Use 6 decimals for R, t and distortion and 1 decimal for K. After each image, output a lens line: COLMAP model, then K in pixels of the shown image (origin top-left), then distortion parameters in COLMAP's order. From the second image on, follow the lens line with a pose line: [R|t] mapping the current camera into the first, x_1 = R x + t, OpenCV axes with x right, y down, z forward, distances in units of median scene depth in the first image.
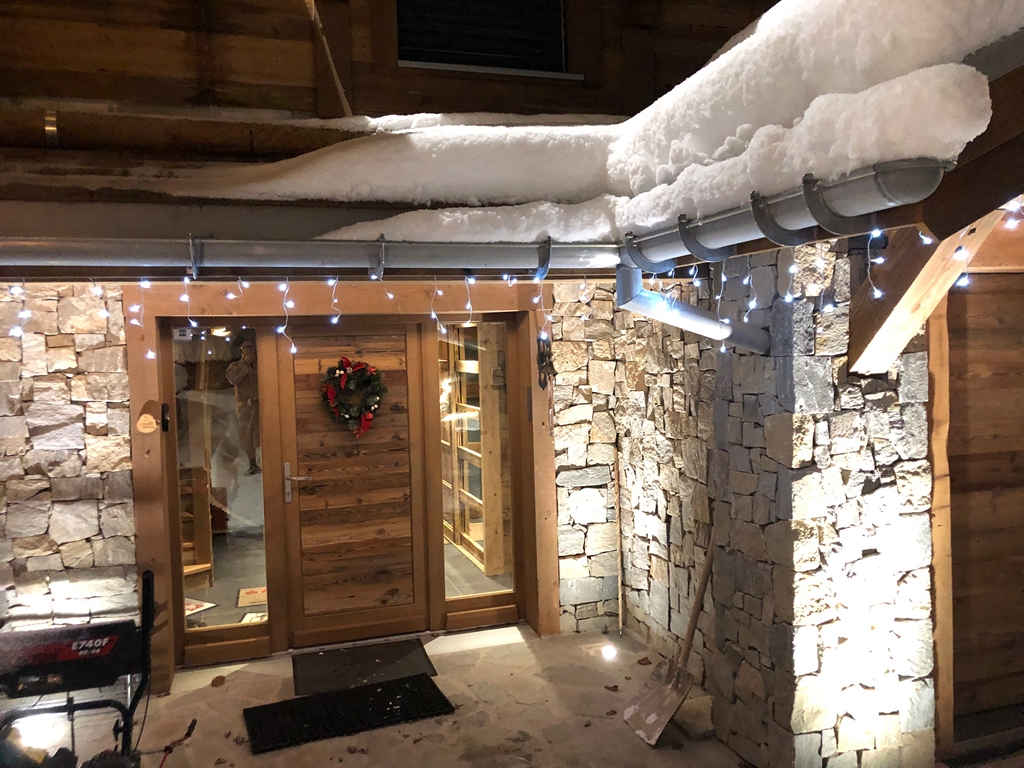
lens RADIAL K [[844.6, 0, 510.8], [0, 844.6, 369.8], [0, 0, 1]] dist [0.048256, -0.059575]
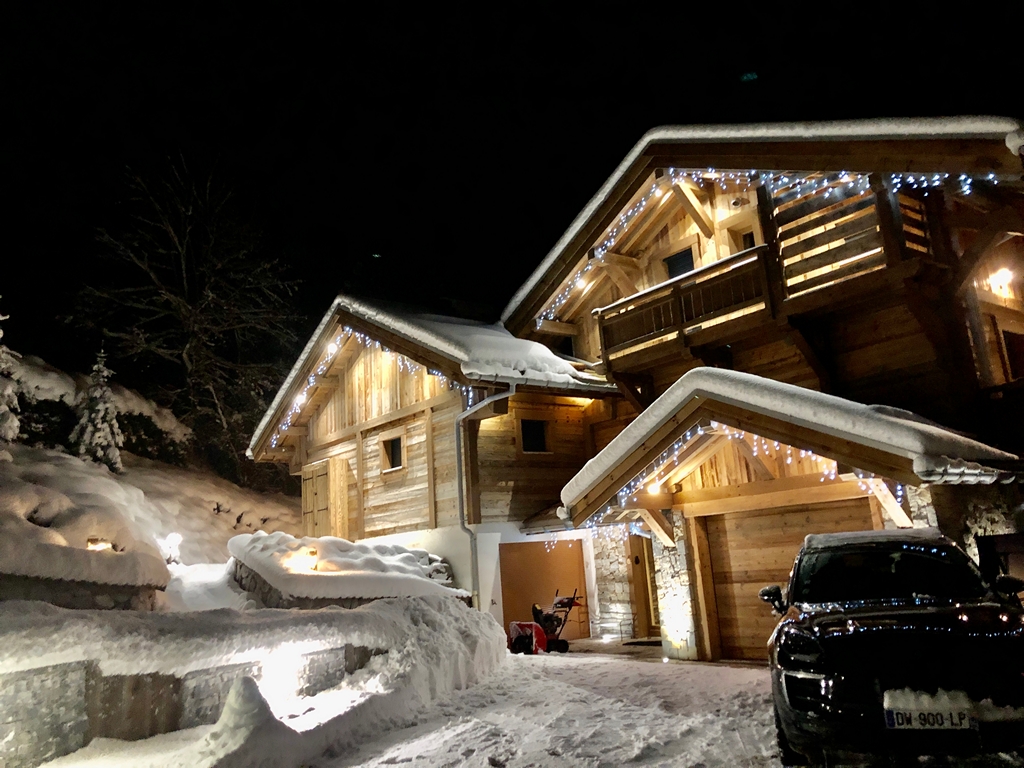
lens RADIAL K [[847.2, 0, 518.7], [0, 847.2, 370.6], [0, 0, 1]] dist [0.051789, -0.063924]
pose [[0.355350, -0.203436, -0.912327, 3.734213], [0.030327, 0.978024, -0.206273, -0.000838], [0.934241, 0.045631, 0.353710, -1.007375]]
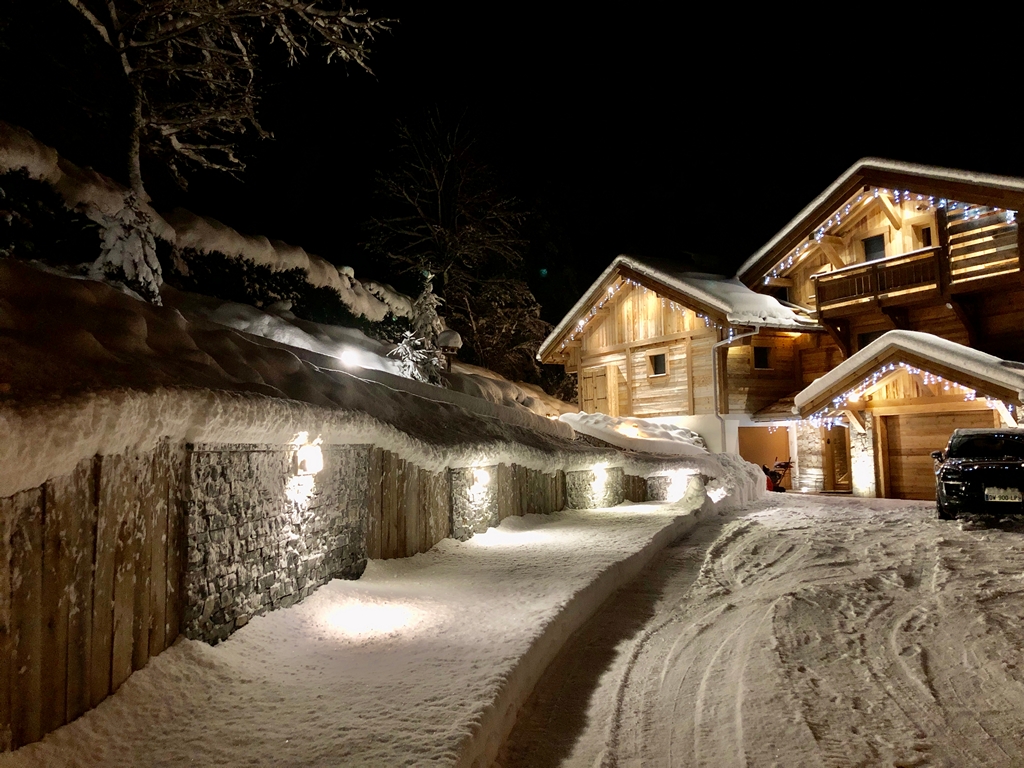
lens RADIAL K [[844.2, 0, 514.3], [0, 844.2, 376.7], [0, 0, 1]] dist [0.044328, -0.037750]
pose [[0.223235, -0.060022, -0.972915, 5.849712], [-0.013909, 0.997805, -0.064749, 0.031966], [0.974665, 0.027987, 0.221910, -2.857598]]
